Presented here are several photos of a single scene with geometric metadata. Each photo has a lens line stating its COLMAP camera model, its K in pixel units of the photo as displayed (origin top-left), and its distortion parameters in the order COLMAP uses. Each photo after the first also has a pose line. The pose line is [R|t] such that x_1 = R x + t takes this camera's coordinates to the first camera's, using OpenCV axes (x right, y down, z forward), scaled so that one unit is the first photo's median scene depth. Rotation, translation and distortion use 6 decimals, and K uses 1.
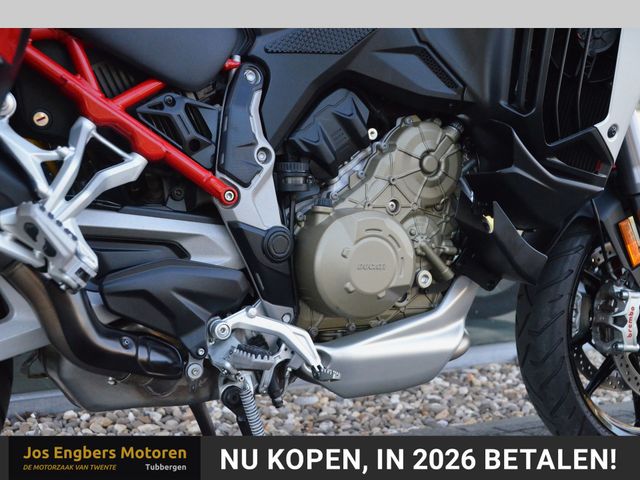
lens RADIAL K [[900.3, 0, 322.6], [0, 900.3, 244.3], [0, 0, 1]] dist [0.162810, 0.000000]
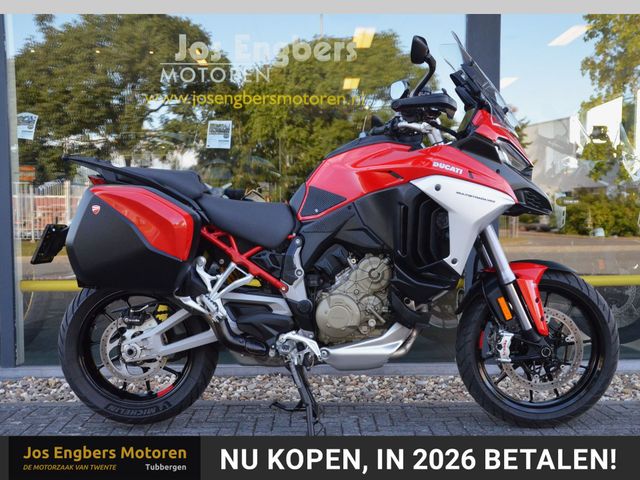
lens RADIAL K [[788.9, 0, 295.9], [0, 788.9, 234.5], [0, 0, 1]] dist [0.037758, 0.000000]
pose [[0.875839, 0.001009, -0.482602, 1.017901], [-0.014893, 0.999578, -0.024938, -0.150313], [0.482374, 0.029029, 0.875484, -0.993617]]
